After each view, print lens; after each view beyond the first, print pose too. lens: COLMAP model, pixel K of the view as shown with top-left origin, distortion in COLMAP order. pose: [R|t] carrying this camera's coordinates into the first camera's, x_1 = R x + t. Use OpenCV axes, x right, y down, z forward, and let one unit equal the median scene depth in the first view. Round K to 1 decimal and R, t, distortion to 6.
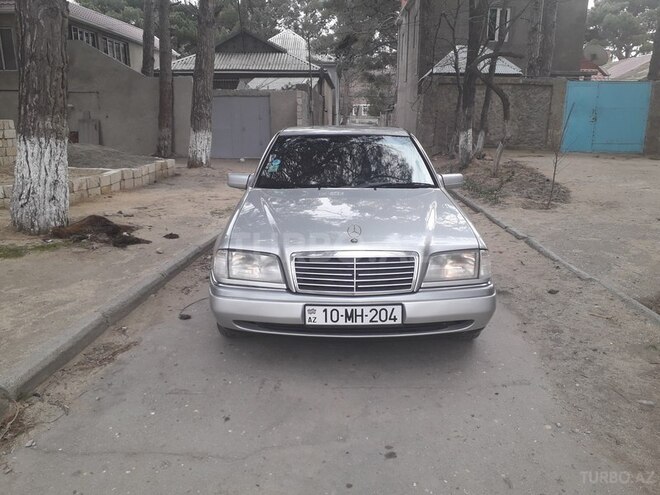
lens RADIAL K [[518.7, 0, 330.0], [0, 518.7, 247.5], [0, 0, 1]] dist [0.057227, -0.071755]
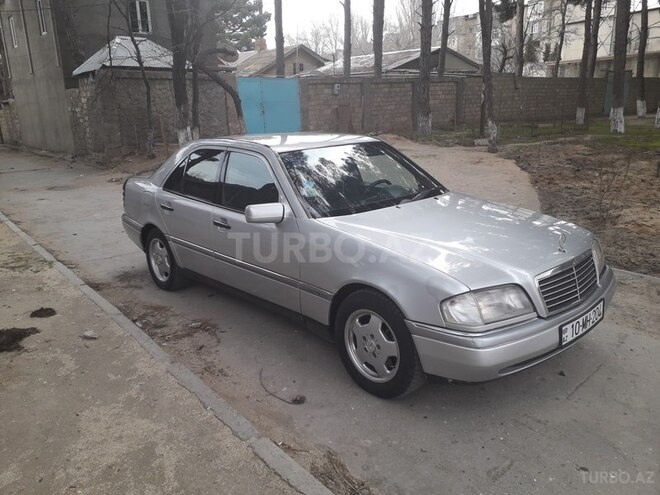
lens RADIAL K [[518.7, 0, 330.0], [0, 518.7, 247.5], [0, 0, 1]] dist [0.057227, -0.071755]
pose [[0.738784, -0.201063, 0.643251, -0.478966], [0.190774, 0.977813, 0.086532, -0.099965], [-0.646377, 0.058787, 0.760750, 0.259048]]
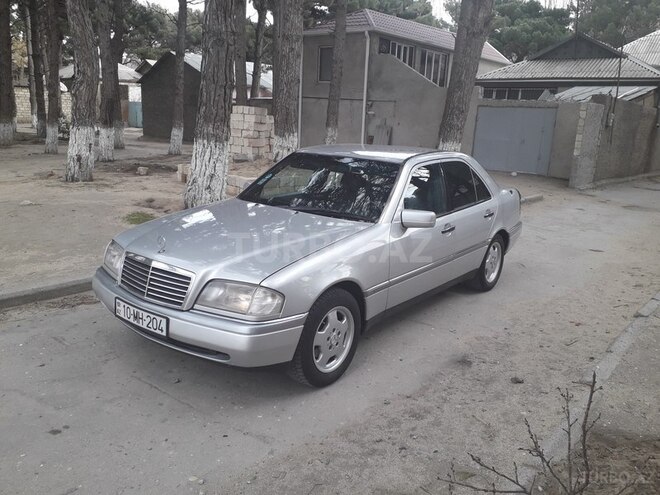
lens RADIAL K [[519.6, 0, 330.7], [0, 519.6, 258.6], [0, 0, 1]] dist [-0.000908, -0.007663]
pose [[0.787265, 0.193438, -0.585487, 0.490988], [-0.187990, 0.979610, 0.070874, -0.072467], [0.587259, 0.054269, 0.807578, 0.166945]]
